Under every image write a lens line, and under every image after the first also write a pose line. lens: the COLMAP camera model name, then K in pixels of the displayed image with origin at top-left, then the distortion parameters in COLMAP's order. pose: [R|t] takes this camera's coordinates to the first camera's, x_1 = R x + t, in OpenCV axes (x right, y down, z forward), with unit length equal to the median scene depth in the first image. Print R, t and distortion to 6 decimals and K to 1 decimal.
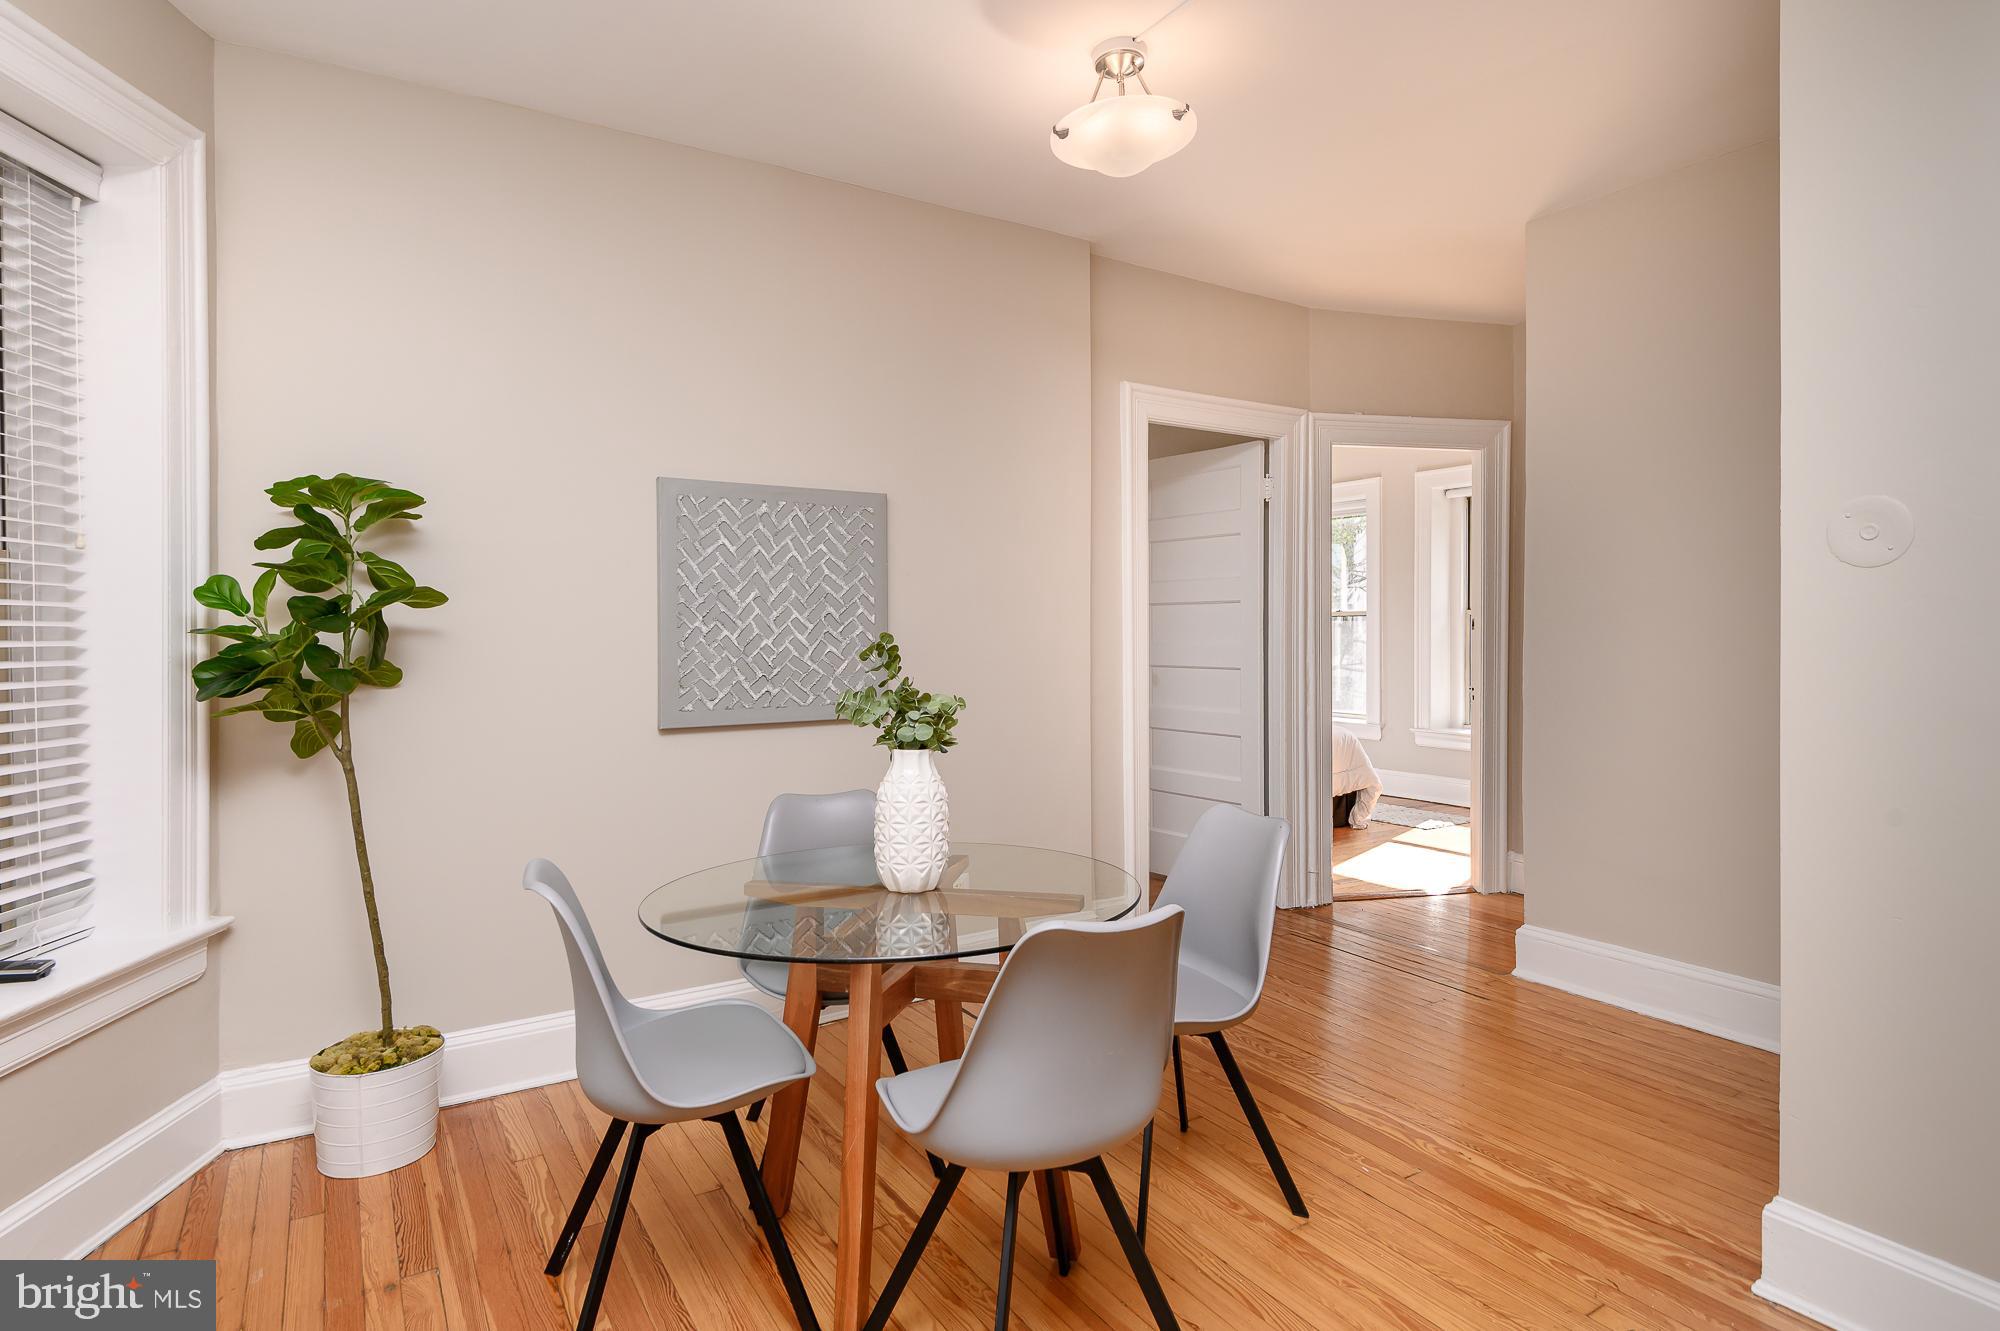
lens RADIAL K [[1053.5, 0, 987.5], [0, 1053.5, 634.9], [0, 0, 1]] dist [0.007799, -0.001255]
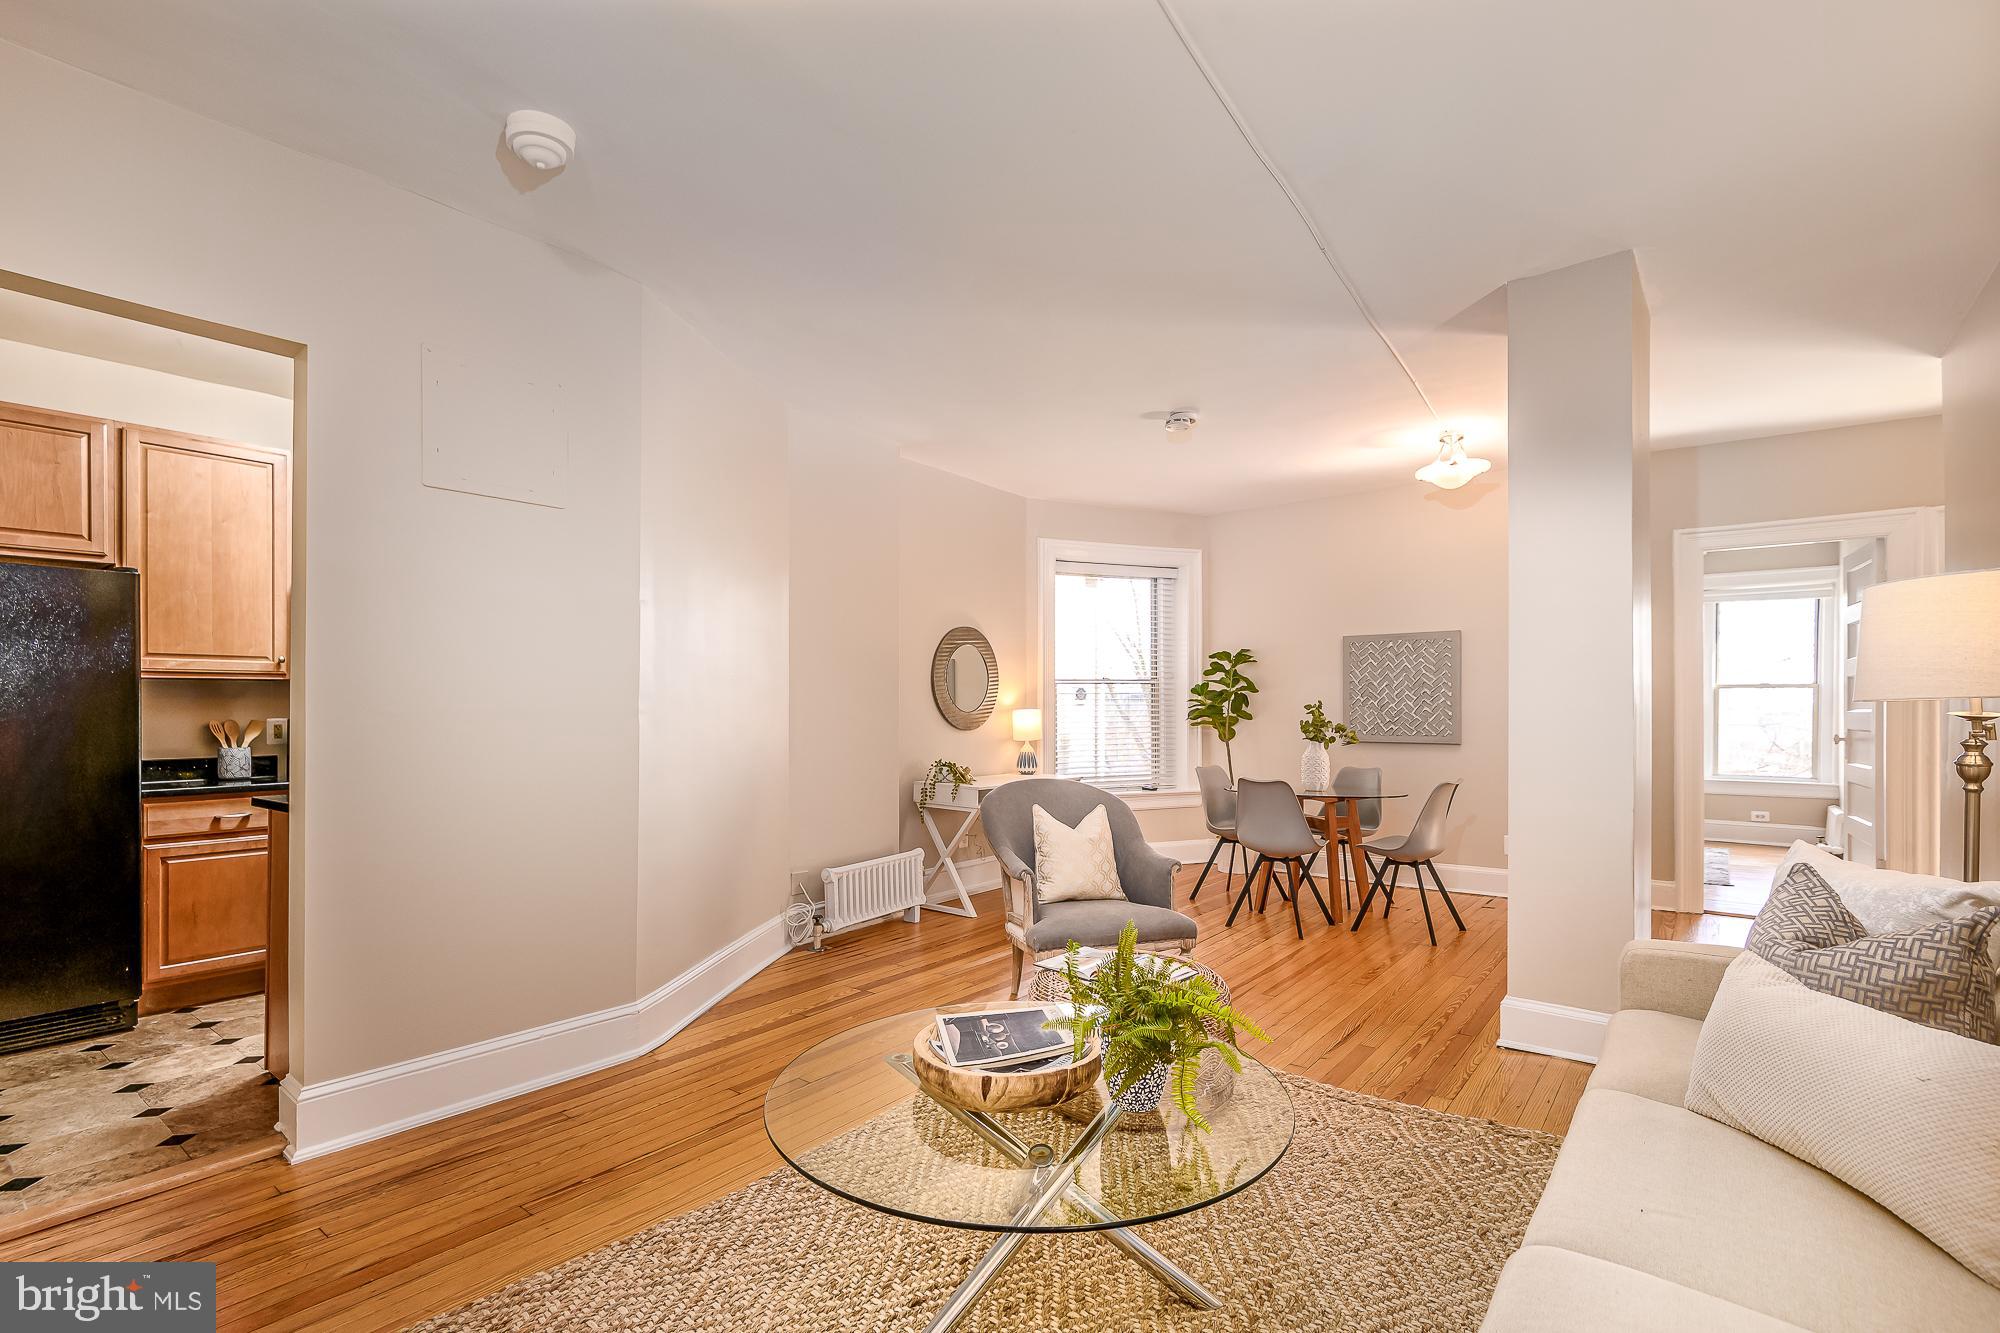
lens RADIAL K [[923.9, 0, 1002.3], [0, 923.9, 694.1], [0, 0, 1]] dist [0.010122, -0.002624]
pose [[0.330009, -0.014037, -0.943873, 1.366704], [-0.006725, 0.999829, -0.017220, 0.022483], [0.943954, 0.012030, 0.329858, -0.412461]]
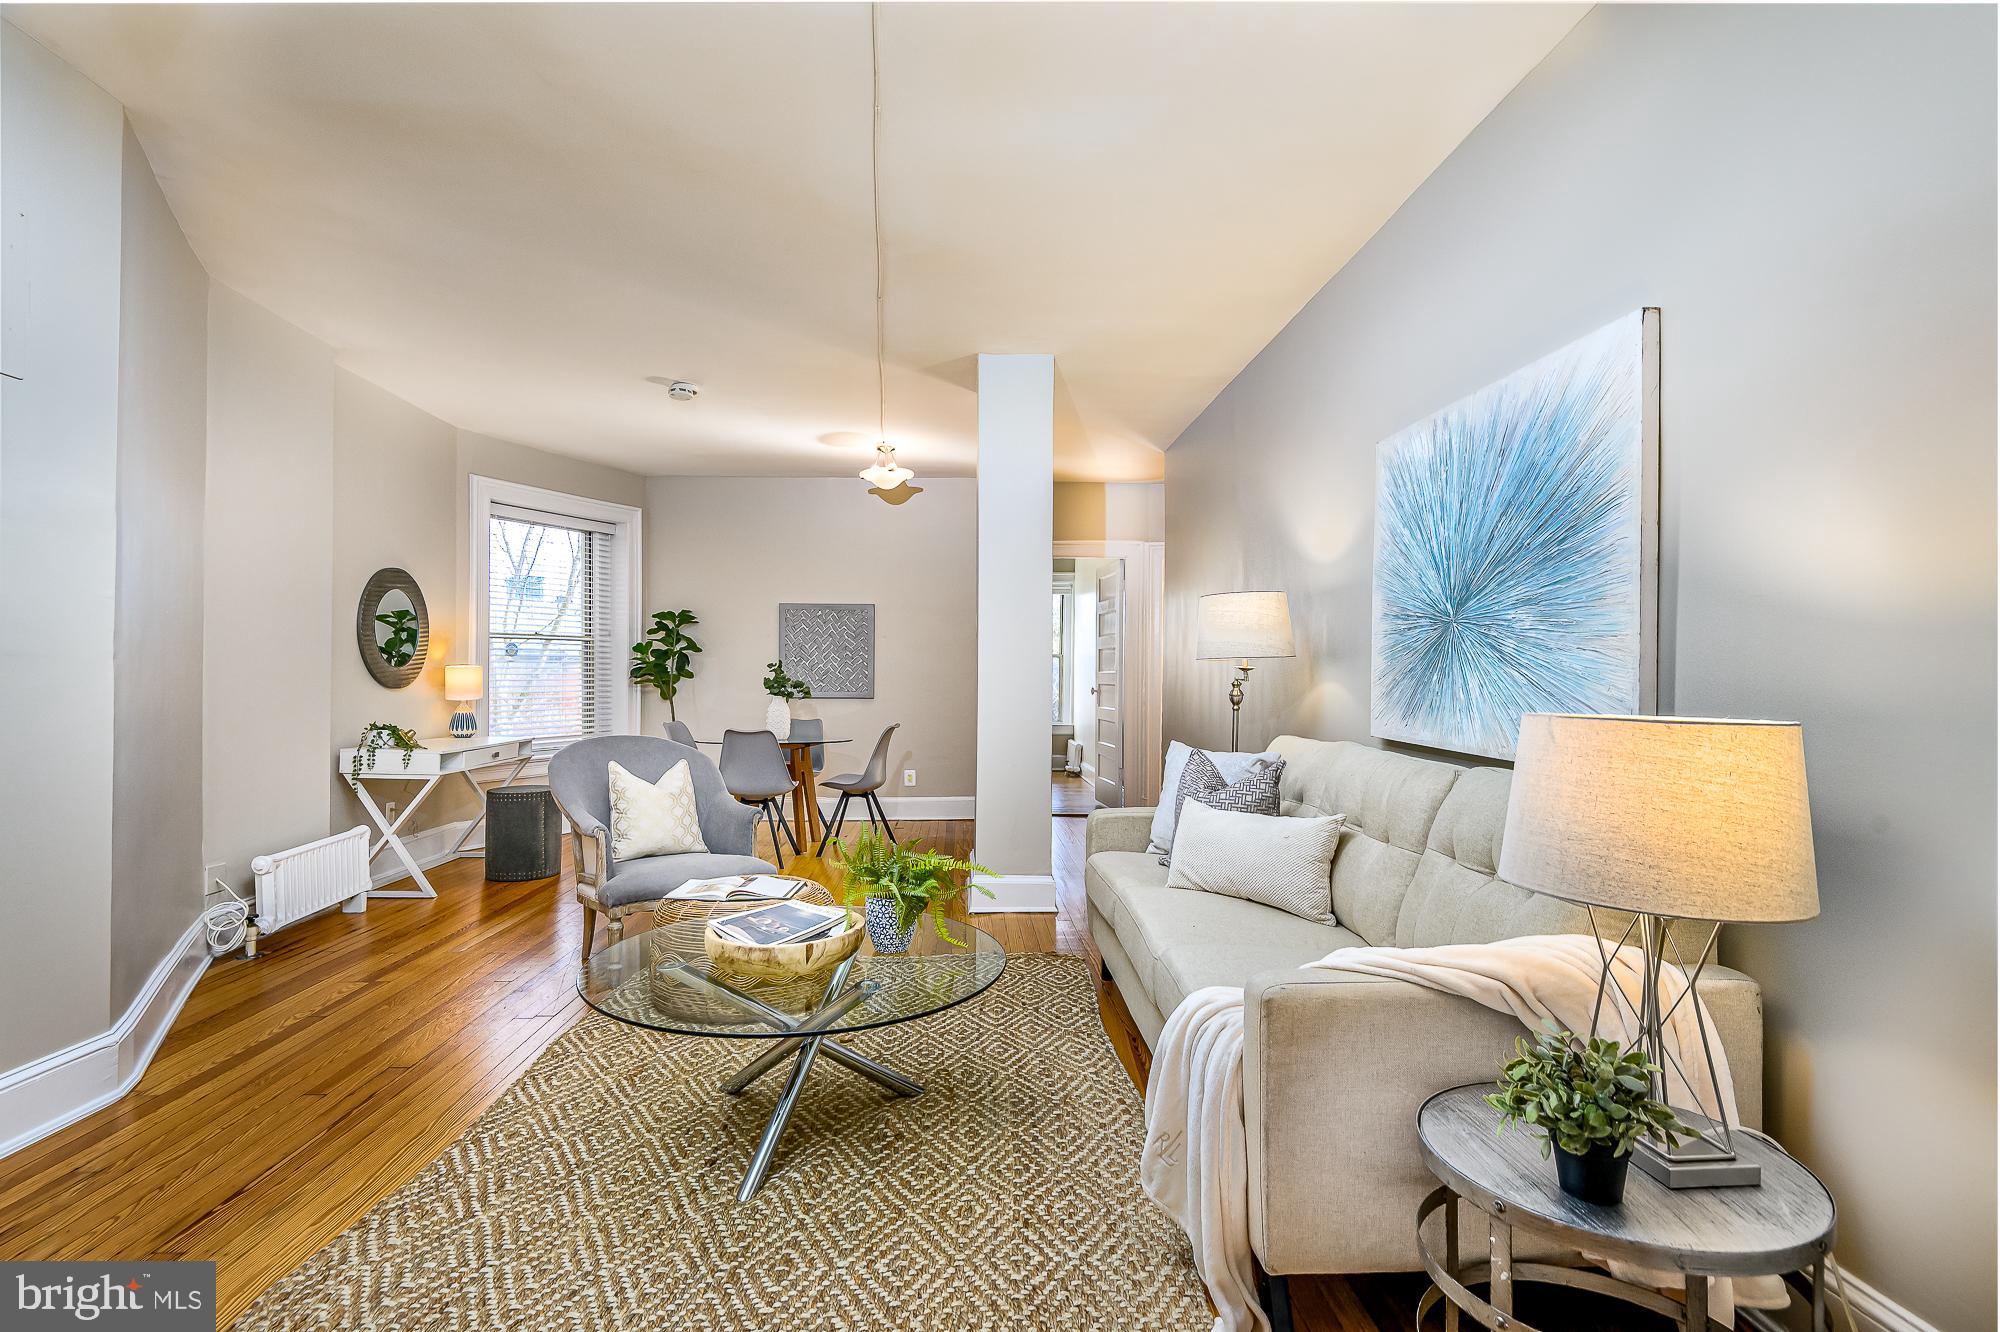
lens RADIAL K [[947.7, 0, 1000.0], [0, 947.7, 671.7], [0, 0, 1]] dist [-0.001437, -0.002818]
pose [[0.863747, 0.004238, -0.503908, 1.330278], [-0.009383, 0.999927, -0.007673, 0.036626], [0.503839, 0.011356, 0.863723, -0.765616]]
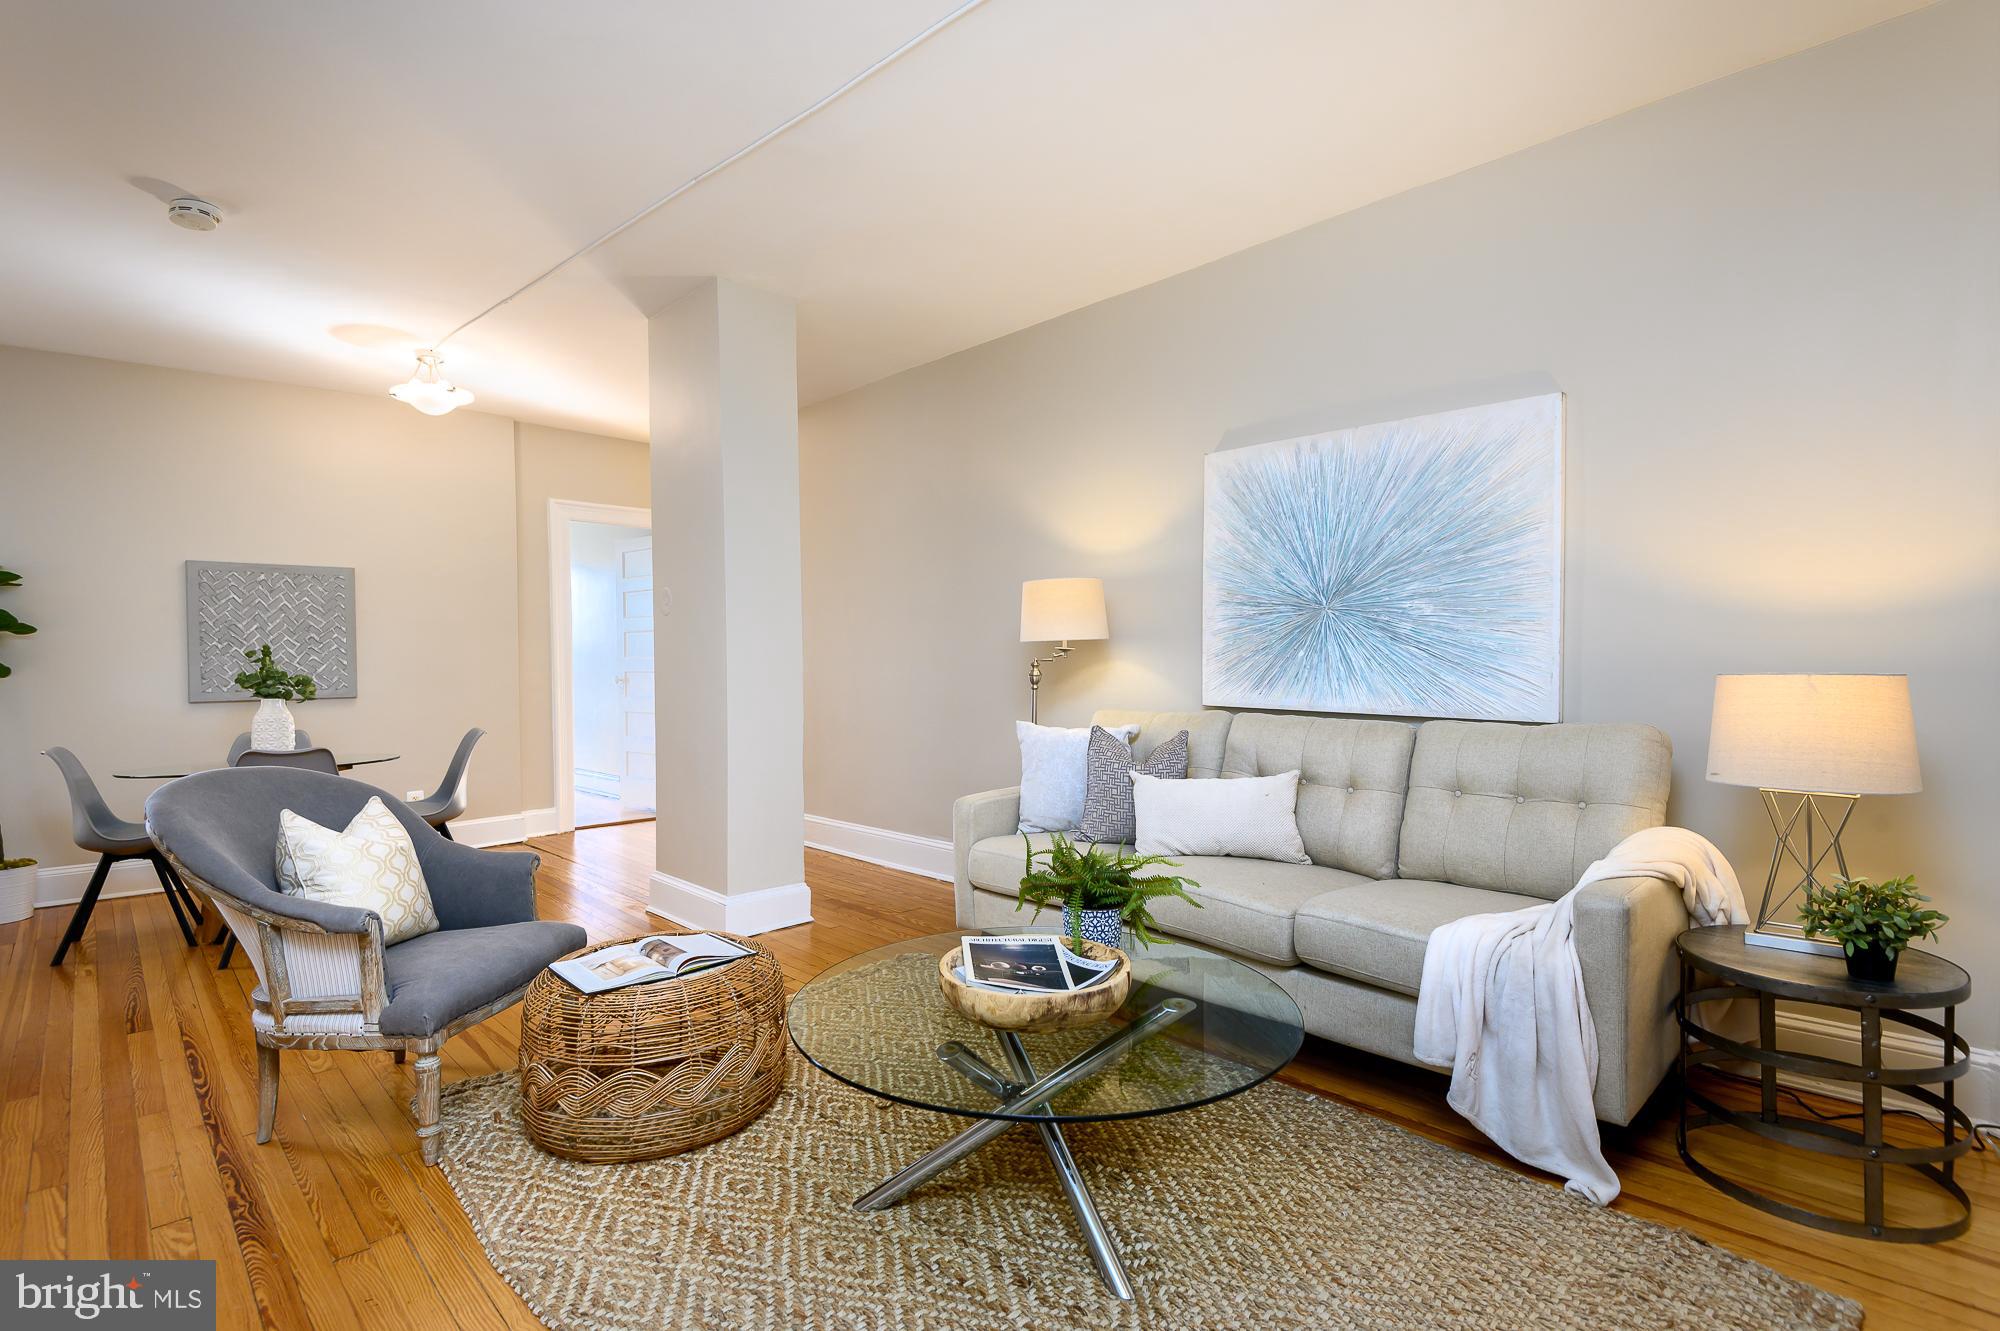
lens RADIAL K [[947.7, 0, 983.5], [0, 947.7, 670.3], [0, 0, 1]] dist [-0.001437, -0.002818]
pose [[0.981780, -0.012861, 0.189588, 0.679790], [0.011650, 0.999904, 0.007500, 0.037825], [-0.189666, -0.005155, 0.981835, -0.795832]]
